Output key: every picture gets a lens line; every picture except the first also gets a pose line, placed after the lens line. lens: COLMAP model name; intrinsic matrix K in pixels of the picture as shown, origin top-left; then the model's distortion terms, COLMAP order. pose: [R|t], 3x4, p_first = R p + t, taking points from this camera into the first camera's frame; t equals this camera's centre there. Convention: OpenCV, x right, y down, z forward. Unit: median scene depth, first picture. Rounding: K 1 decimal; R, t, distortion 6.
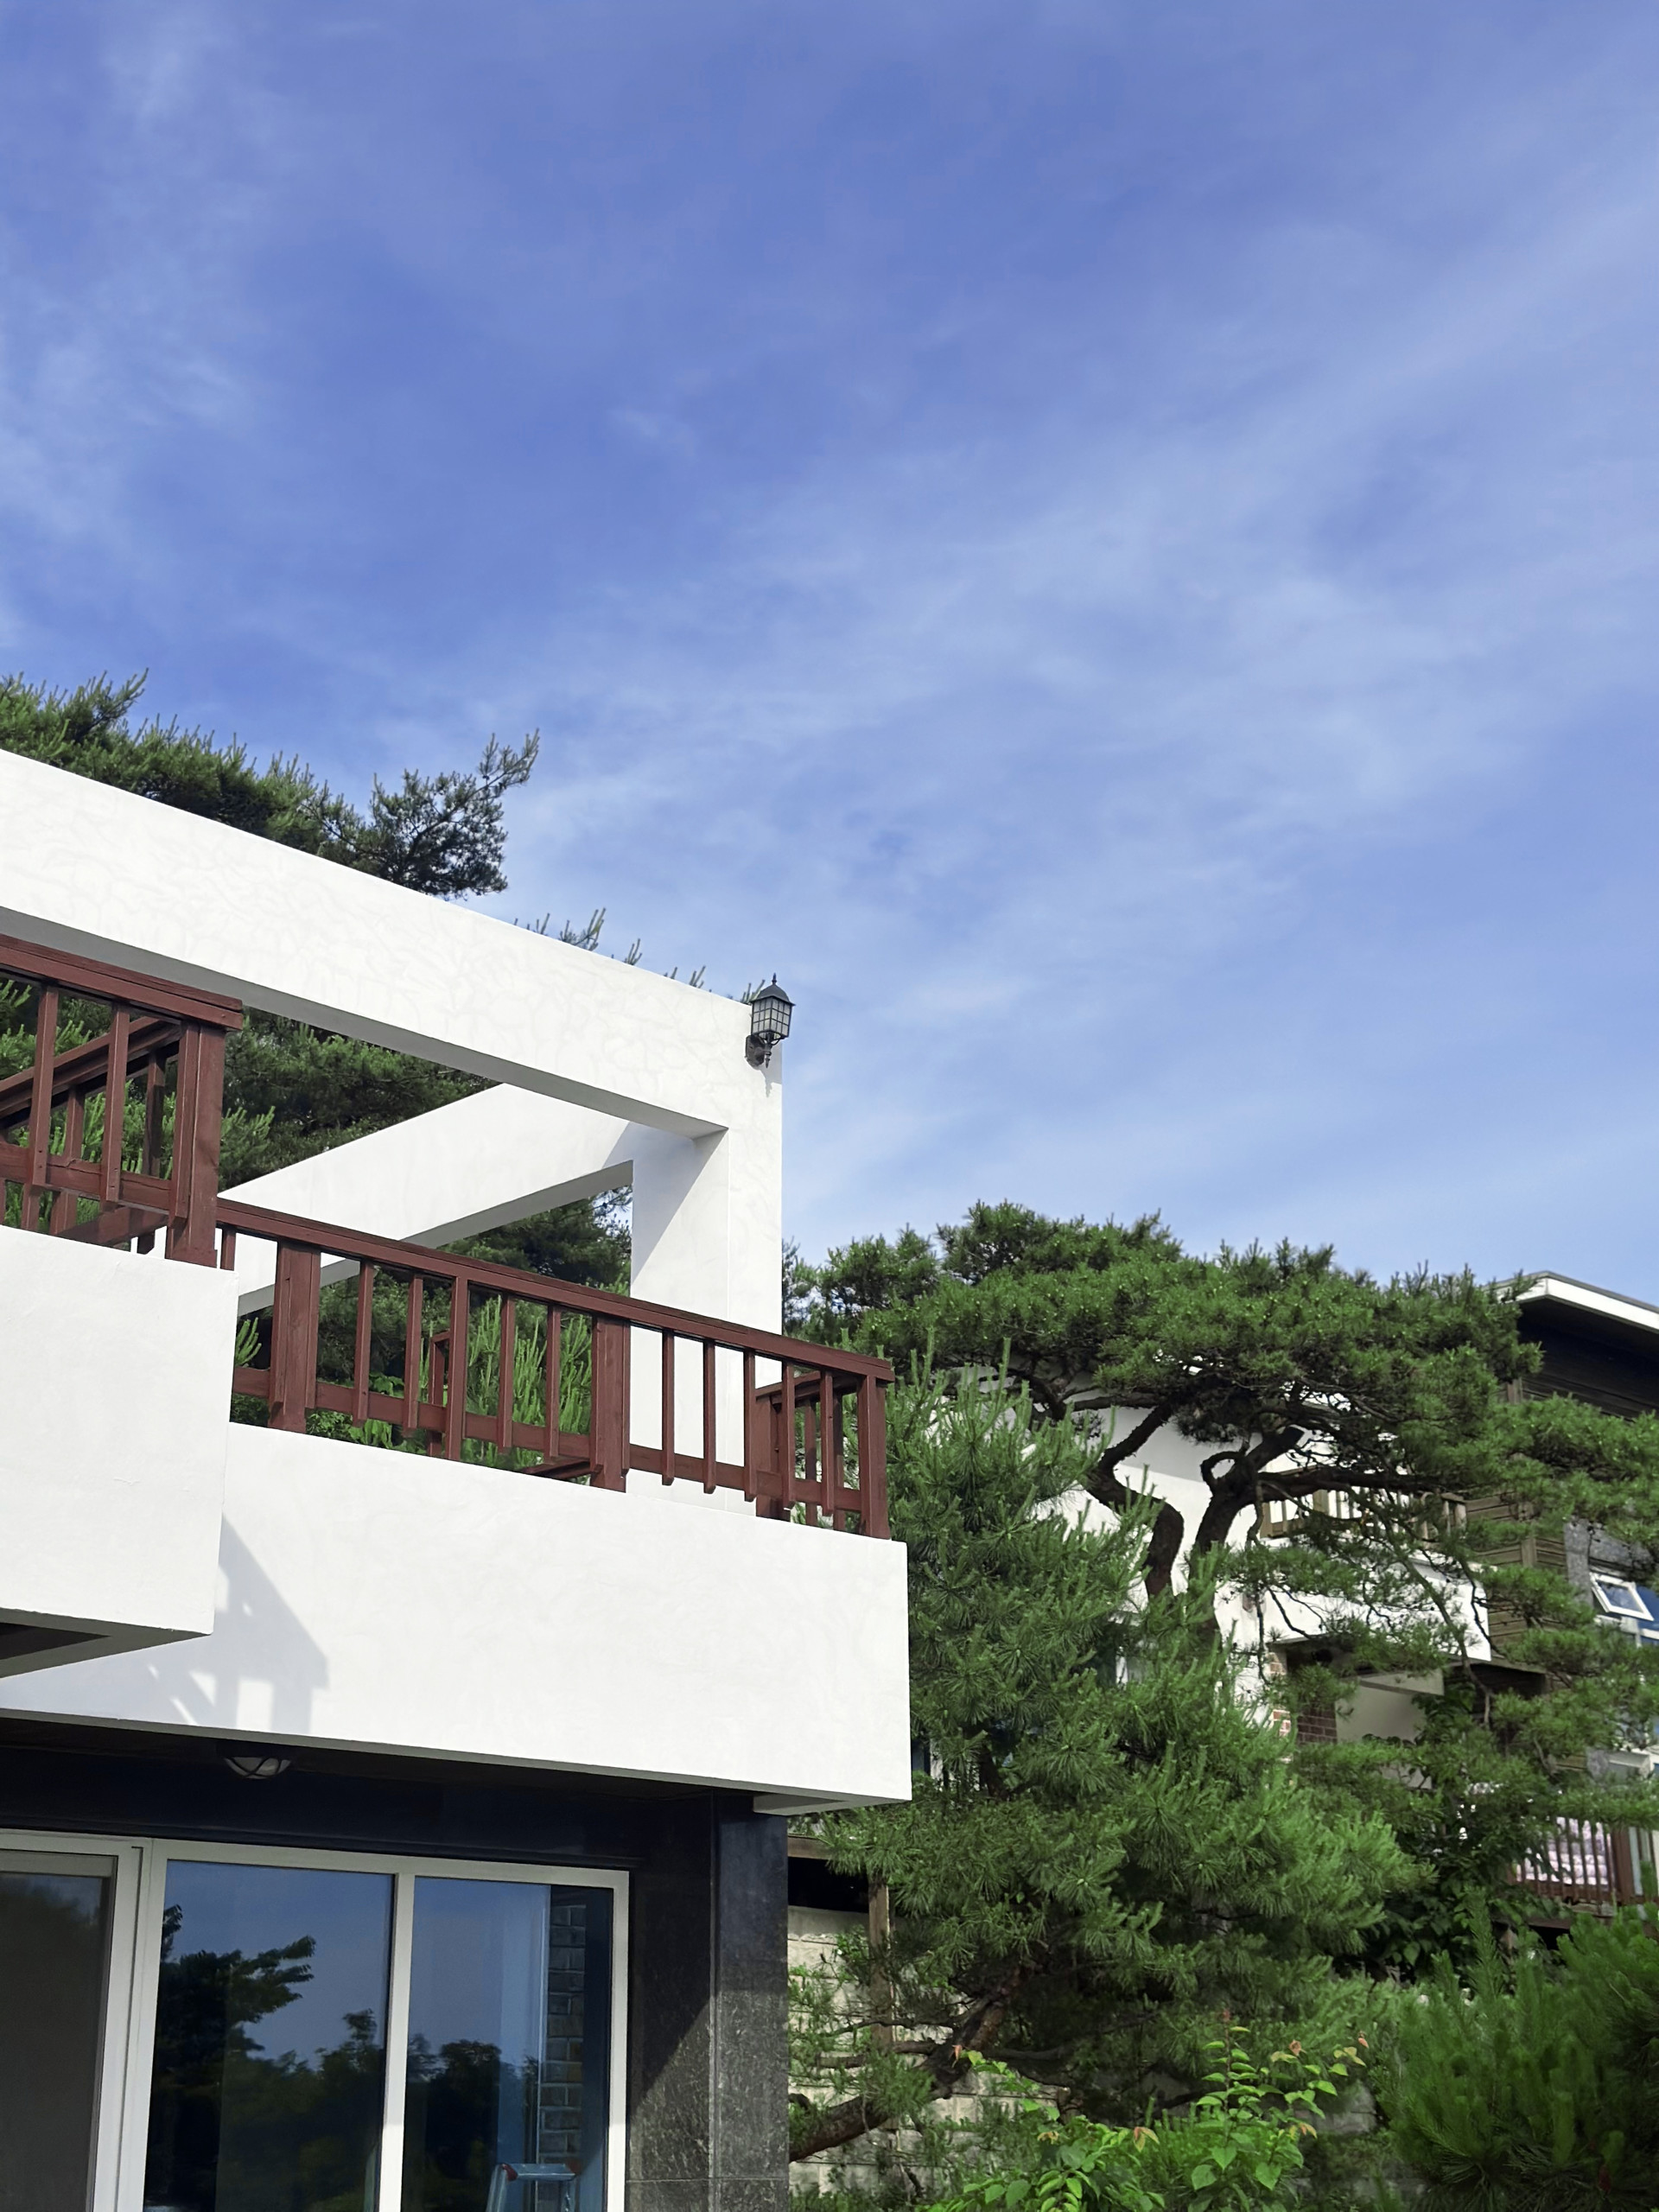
lens RADIAL K [[3220.6, 0, 829.5], [0, 3220.6, 1106.0], [0, 0, 1]] dist [0.121418, -0.046083]
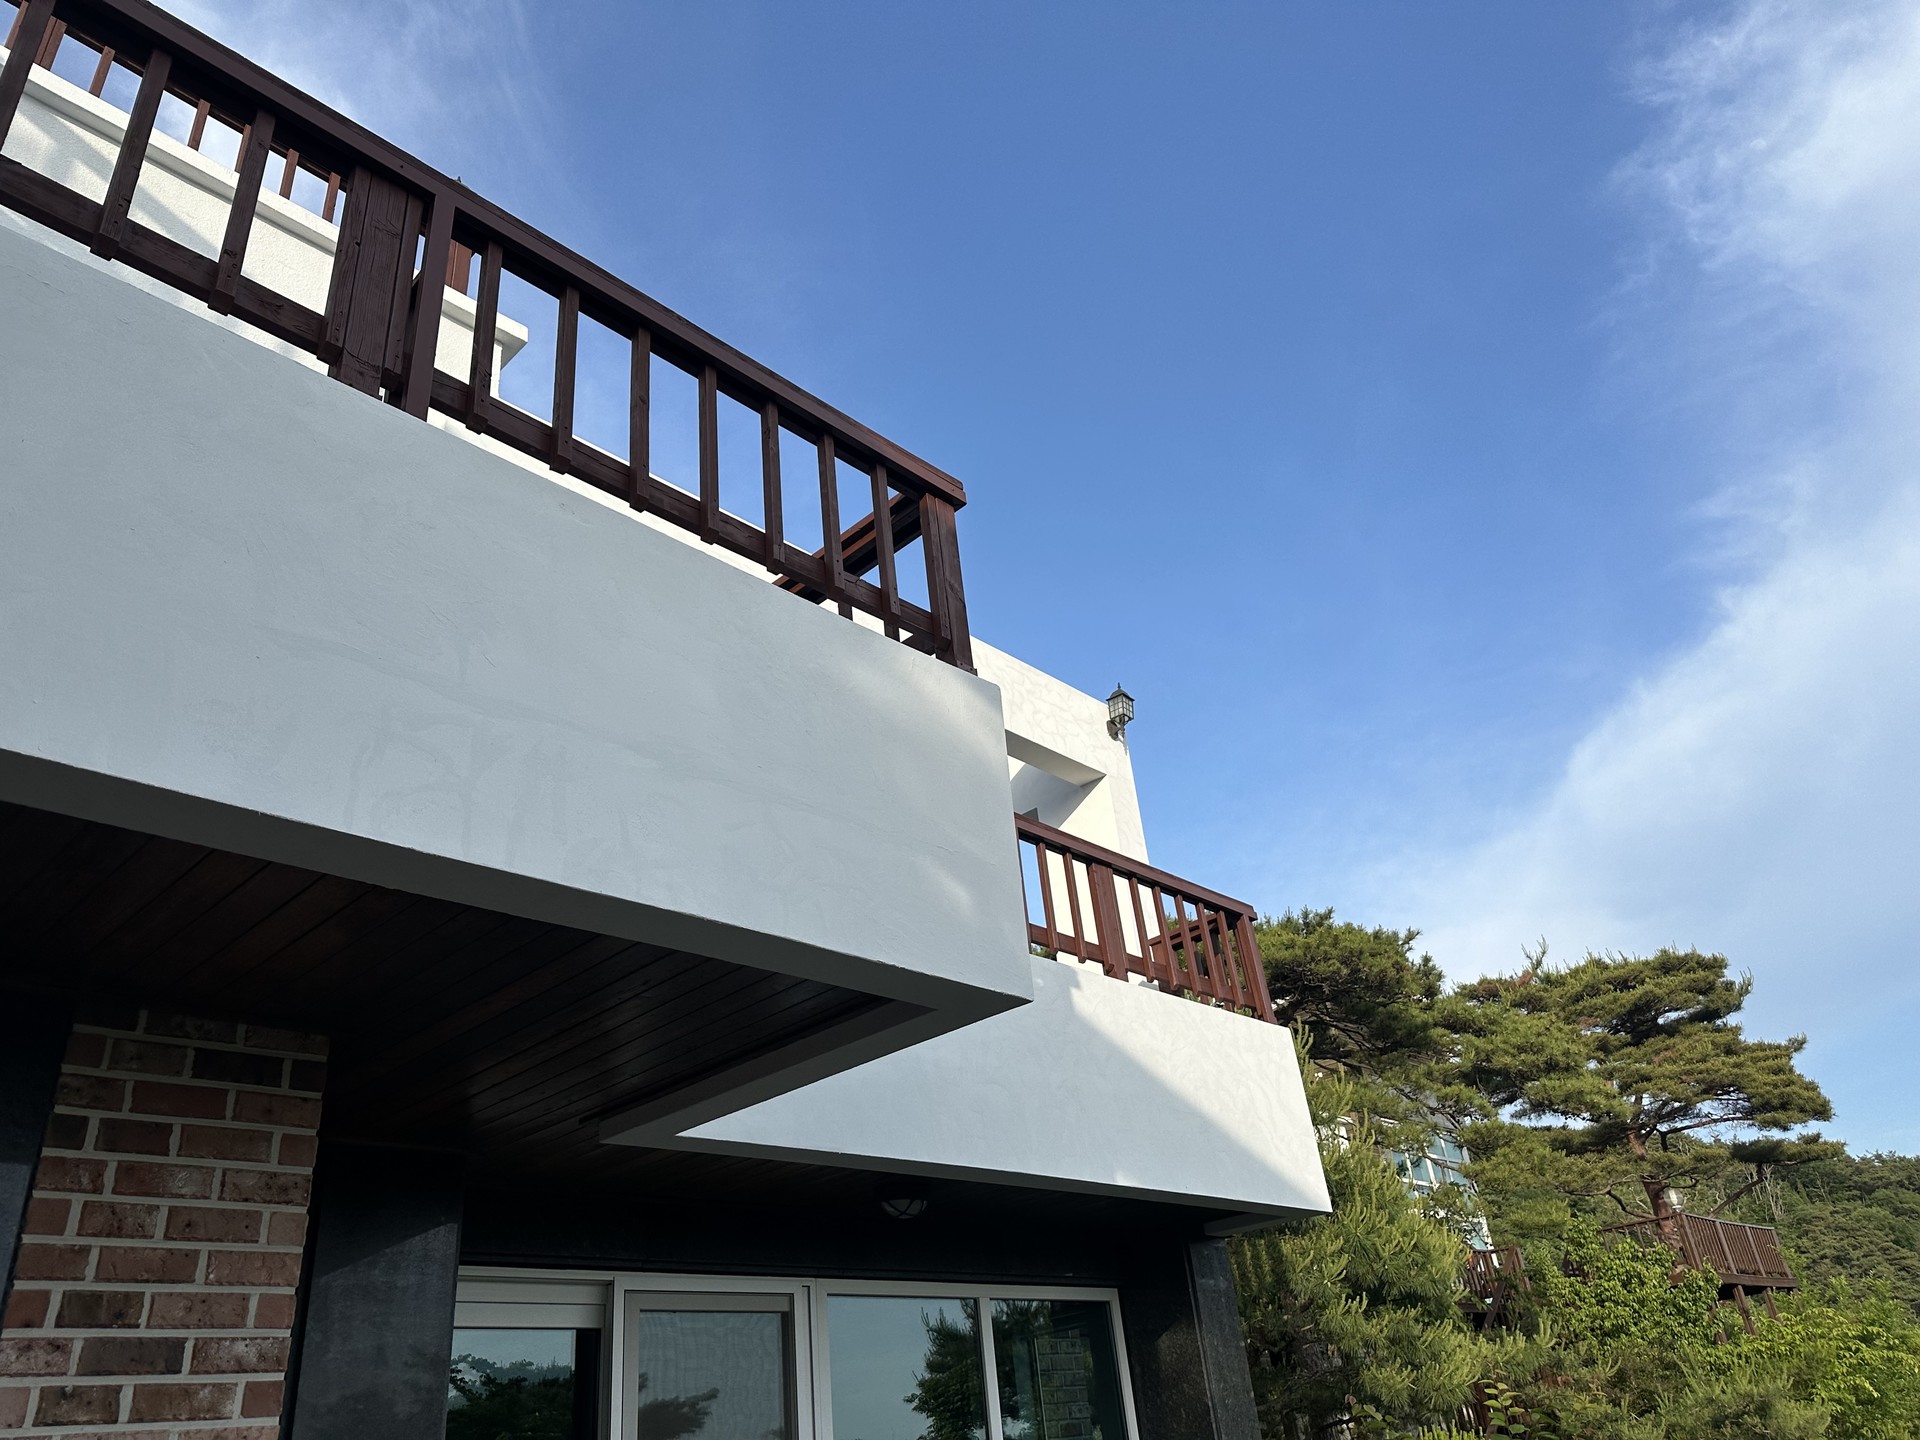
lens RADIAL K [[1344.7, 0, 960.0], [0, 1344.7, 720.0], [0, 0, 1]] dist [-0.001382, -0.000789]
pose [[0.993816, -0.049768, 0.099264, -0.160772], [0.068593, 0.978135, -0.196331, 0.100626], [-0.087323, 0.201926, 0.975500, 0.375032]]
